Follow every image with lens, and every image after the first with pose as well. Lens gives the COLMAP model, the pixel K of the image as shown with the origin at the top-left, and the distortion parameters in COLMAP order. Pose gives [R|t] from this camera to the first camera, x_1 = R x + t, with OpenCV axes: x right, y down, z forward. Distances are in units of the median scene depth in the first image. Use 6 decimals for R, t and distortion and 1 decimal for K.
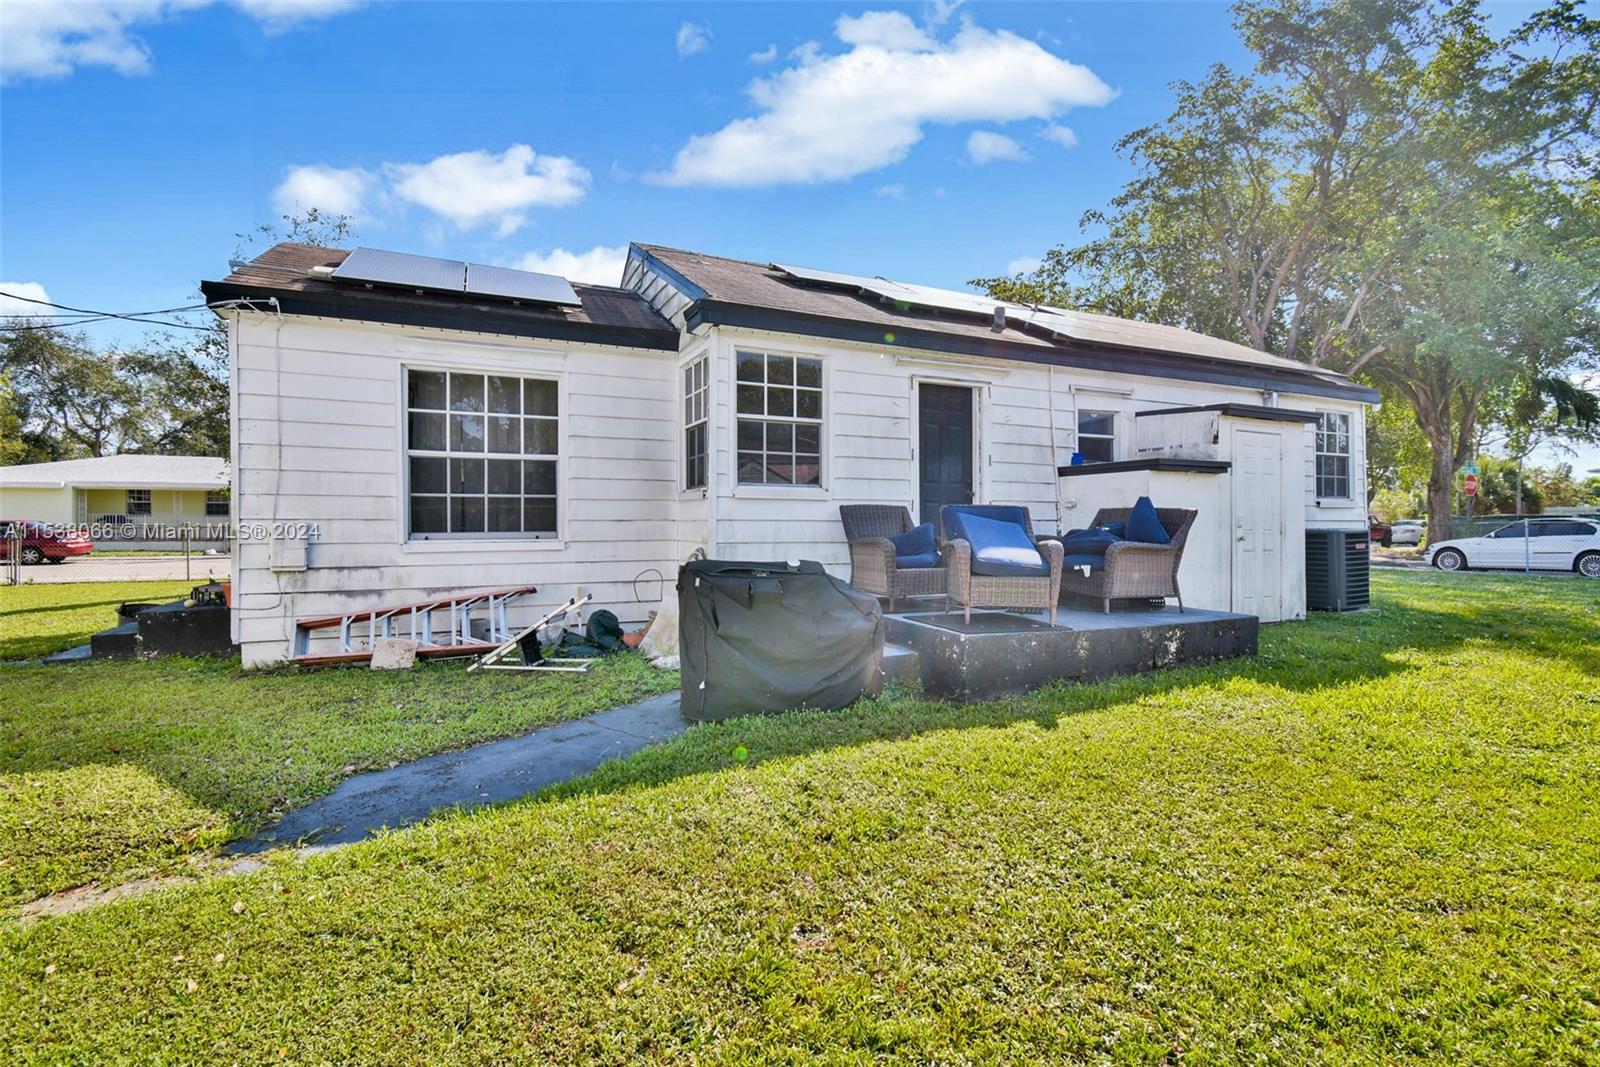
lens RADIAL K [[725.9, 0, 810.0], [0, 725.9, 541.2], [0, 0, 1]] dist [0.012097, -0.019817]
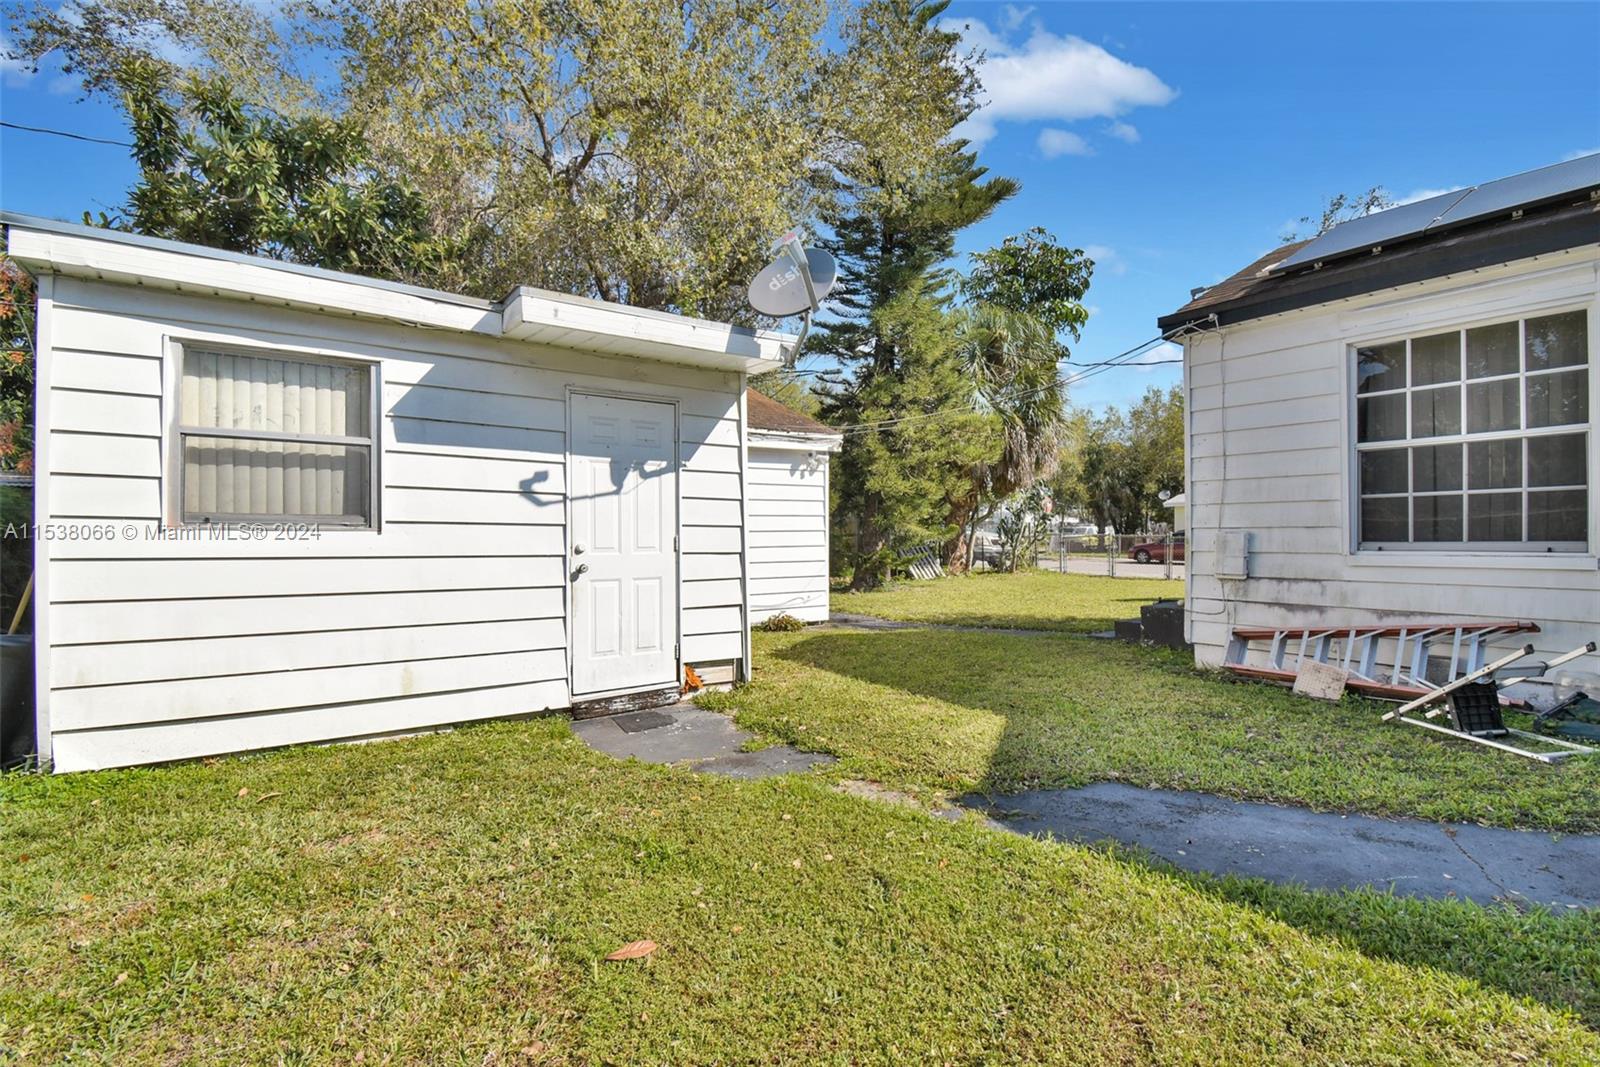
lens RADIAL K [[725.9, 0, 810.0], [0, 725.9, 541.2], [0, 0, 1]] dist [0.012097, -0.019817]
pose [[0.202541, 0.004826, -0.979262, 0.153719], [-0.019383, 0.999812, 0.000918, -0.000851], [0.979082, 0.018795, 0.202596, 0.221268]]
